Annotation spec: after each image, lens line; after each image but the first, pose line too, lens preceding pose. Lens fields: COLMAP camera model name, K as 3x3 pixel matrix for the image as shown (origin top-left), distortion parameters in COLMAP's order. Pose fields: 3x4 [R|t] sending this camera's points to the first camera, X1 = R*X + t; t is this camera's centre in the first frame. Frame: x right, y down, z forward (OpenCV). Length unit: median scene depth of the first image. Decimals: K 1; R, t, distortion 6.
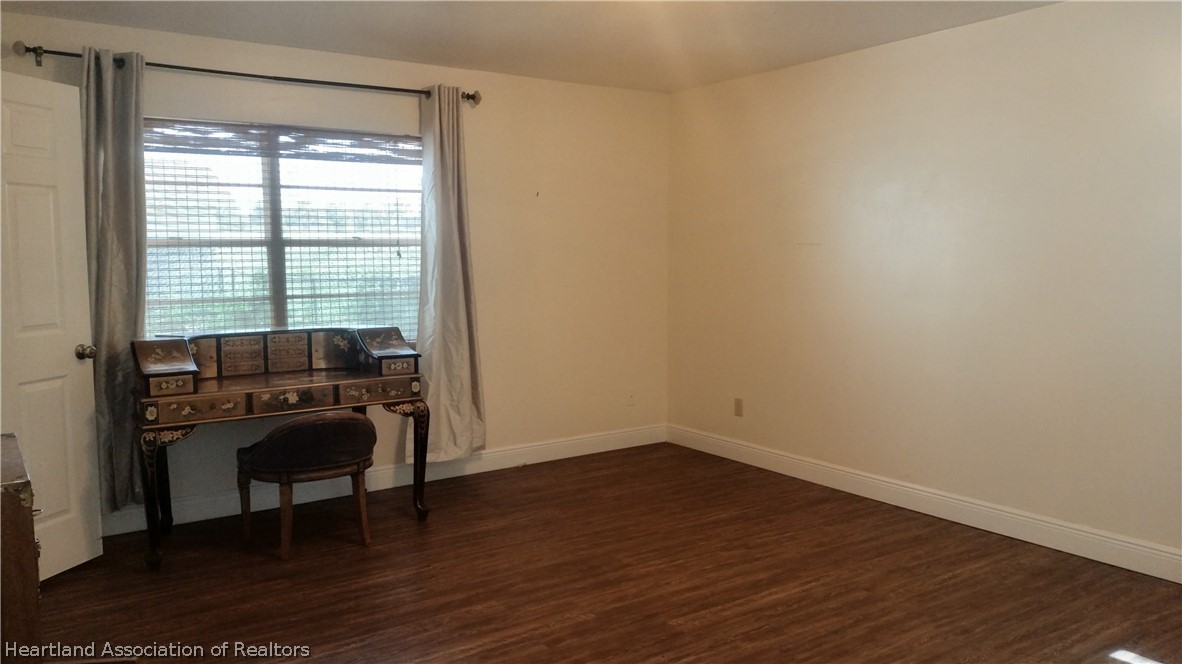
lens RADIAL K [[883.5, 0, 591.0], [0, 883.5, 332.0], [0, 0, 1]] dist [0.086527, -0.135934]
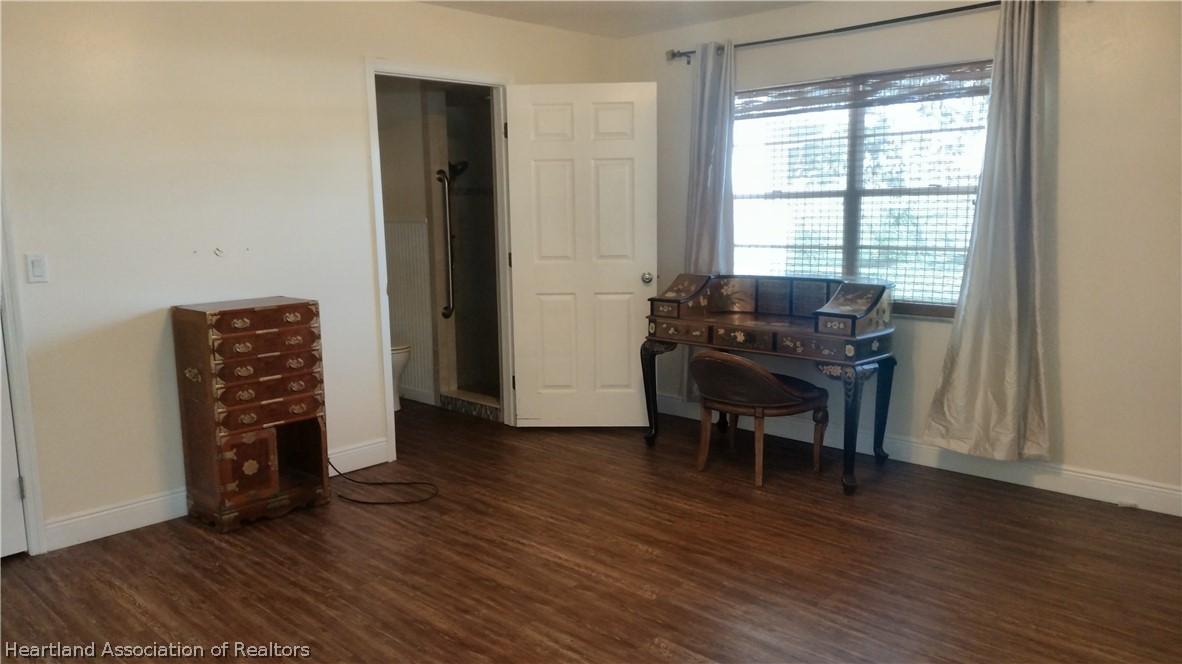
lens RADIAL K [[881.7, 0, 591.0], [0, 881.7, 332.0], [0, 0, 1]] dist [0.094054, -0.133740]
pose [[0.190620, 0.145104, -0.970880, 0.669268], [-0.078152, 0.988119, 0.132336, -0.060646], [0.978548, 0.050650, 0.199696, 0.570974]]
